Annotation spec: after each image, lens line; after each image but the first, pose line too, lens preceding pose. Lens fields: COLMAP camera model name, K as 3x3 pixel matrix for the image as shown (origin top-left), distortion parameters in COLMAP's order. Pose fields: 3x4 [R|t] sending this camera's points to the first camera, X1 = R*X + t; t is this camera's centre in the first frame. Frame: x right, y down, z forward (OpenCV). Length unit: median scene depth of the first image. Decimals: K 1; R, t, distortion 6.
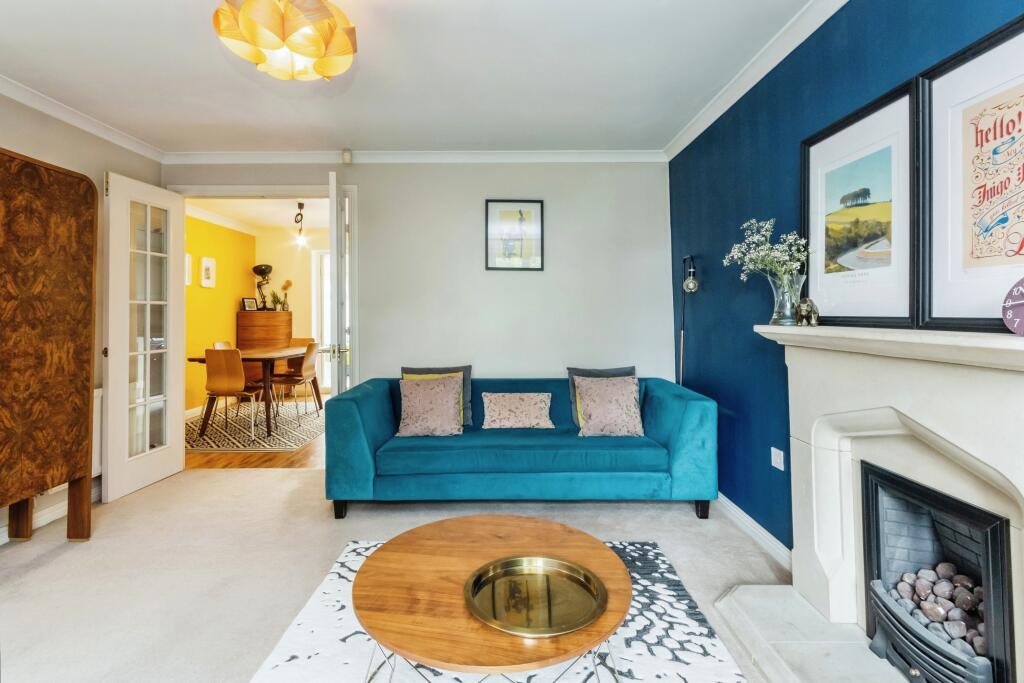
lens RADIAL K [[487.7, 0, 514.6], [0, 487.7, 312.1], [0, 0, 1]] dist [-0.000991, -0.000123]
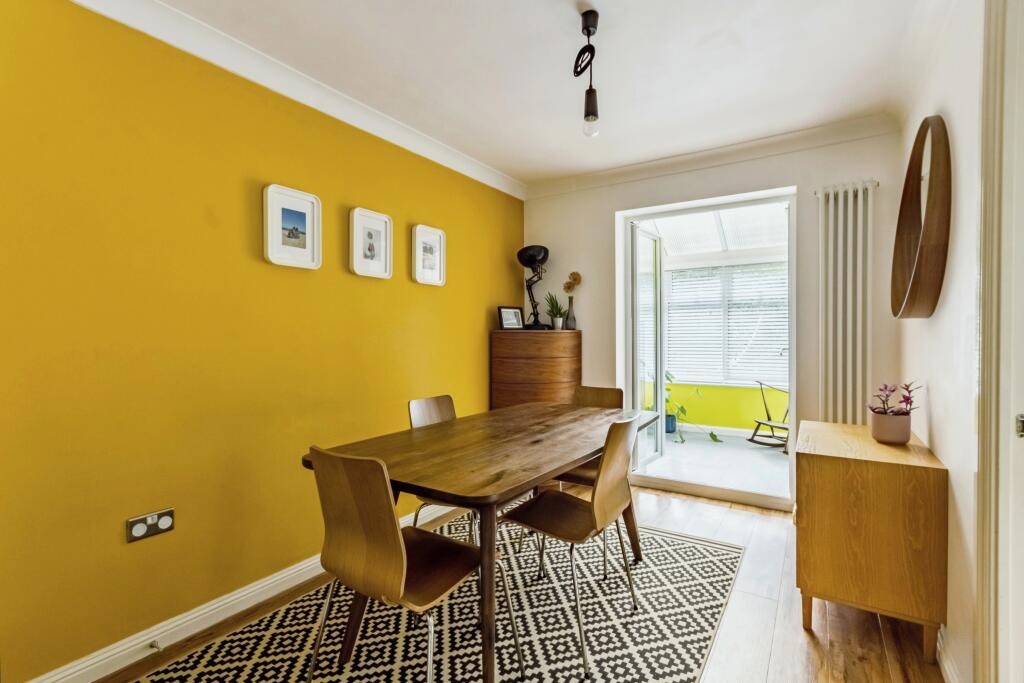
lens RADIAL K [[487.7, 0, 512.4], [0, 487.7, 340.7], [0, 0, 1]] dist [-0.000991, -0.000123]
pose [[0.826229, 0.005255, -0.563309, -0.456191], [0.003407, 0.999892, 0.014324, 0.004381], [0.563324, -0.013754, 0.826122, 1.078964]]
